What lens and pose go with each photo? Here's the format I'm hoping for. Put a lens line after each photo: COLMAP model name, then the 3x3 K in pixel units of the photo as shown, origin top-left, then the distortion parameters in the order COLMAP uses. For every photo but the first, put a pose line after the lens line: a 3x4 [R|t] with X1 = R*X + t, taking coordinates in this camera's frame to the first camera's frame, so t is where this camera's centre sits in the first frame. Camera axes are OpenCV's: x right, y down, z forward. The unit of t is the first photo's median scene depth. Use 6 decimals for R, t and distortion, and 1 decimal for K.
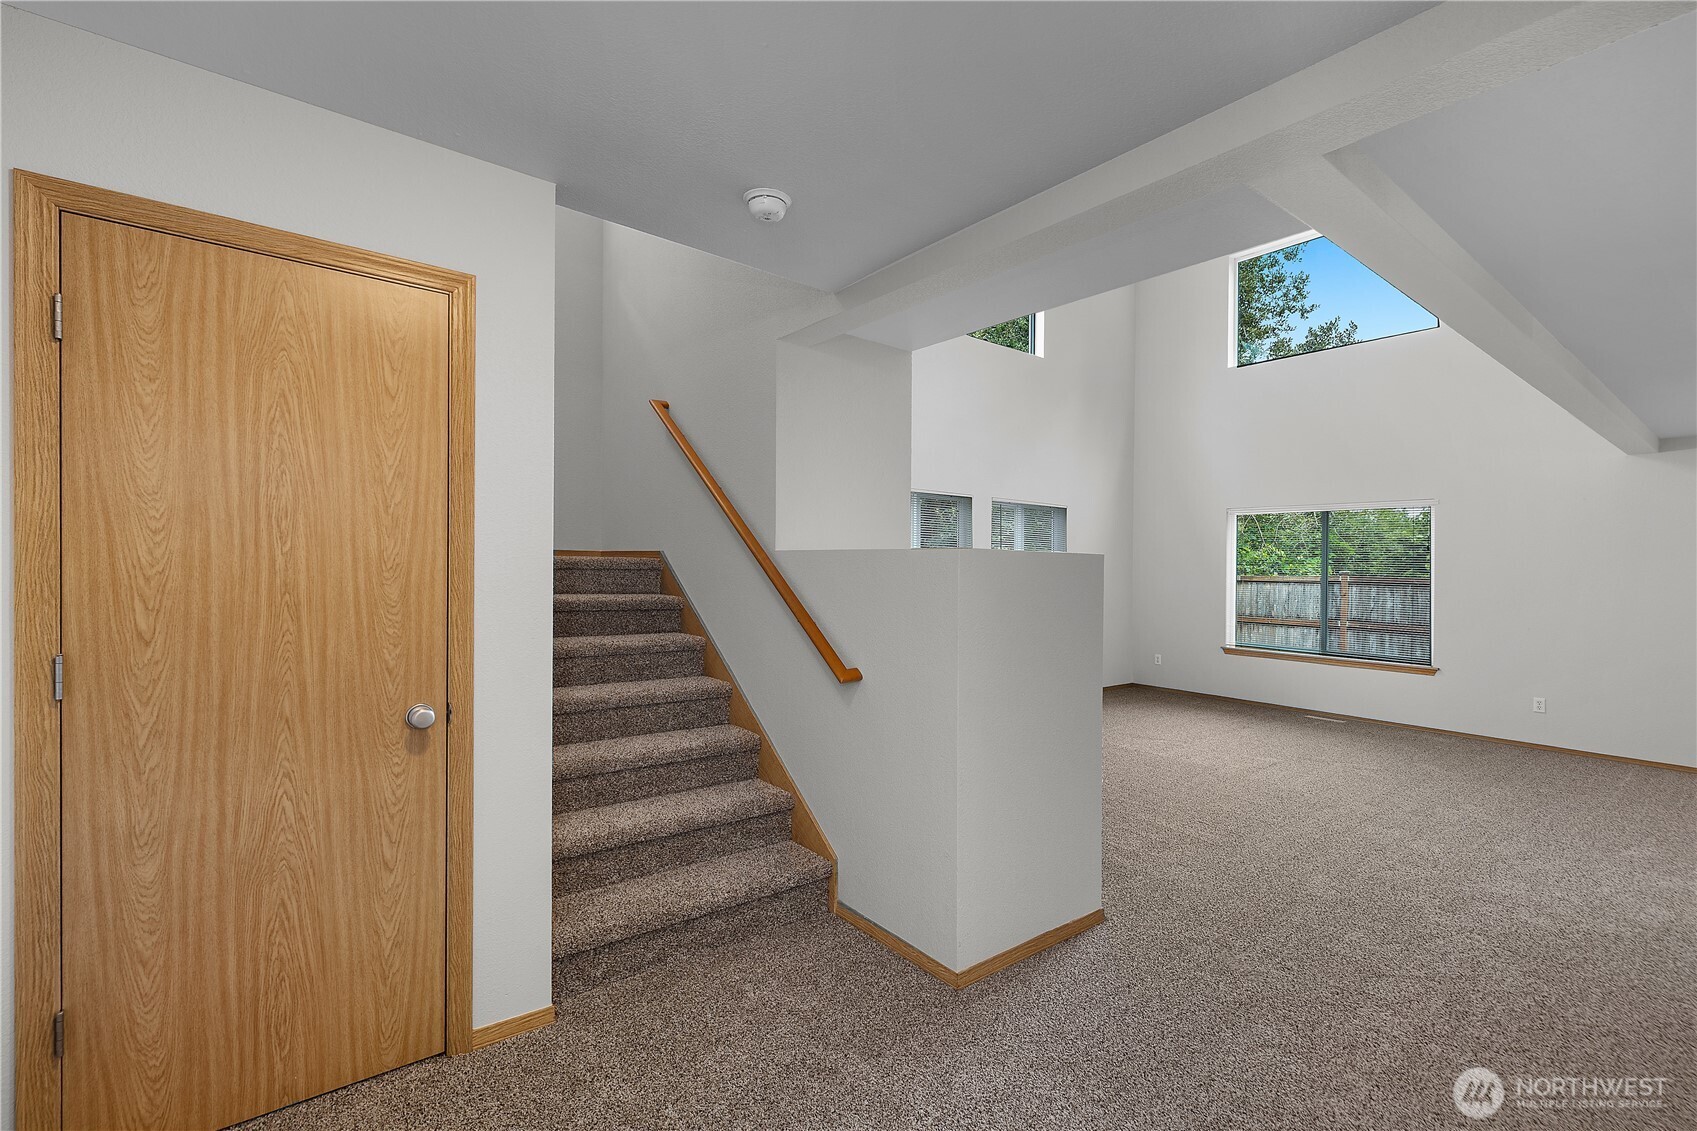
lens RADIAL K [[746.8, 0, 845.9], [0, 746.8, 562.1], [0, 0, 1]] dist [0.007226, -0.000282]
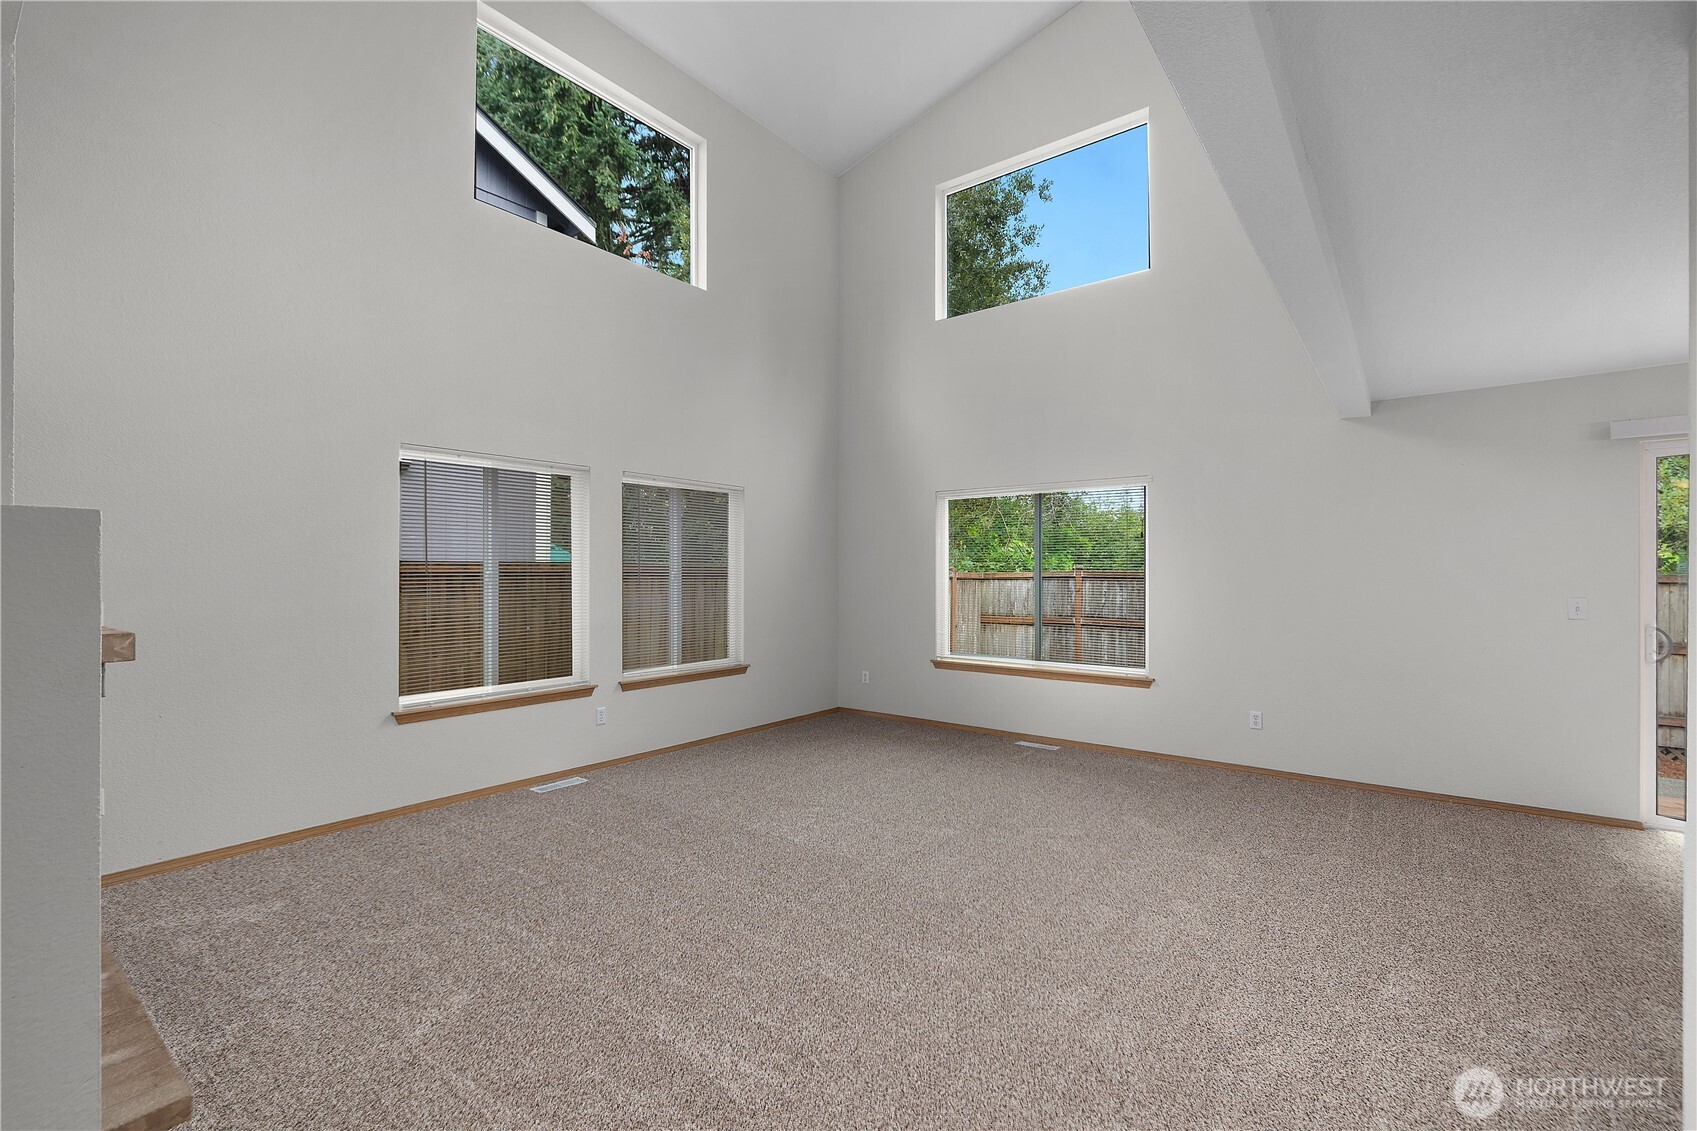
lens RADIAL K [[739.2, 0, 852.2], [0, 739.2, 568.9], [0, 0, 1]] dist [0.012686, 0.000314]
pose [[0.965823, -0.018694, 0.258526, 0.151689], [0.017517, 0.999823, 0.006857, 0.005299], [-0.258609, -0.002094, 0.965980, 0.173209]]
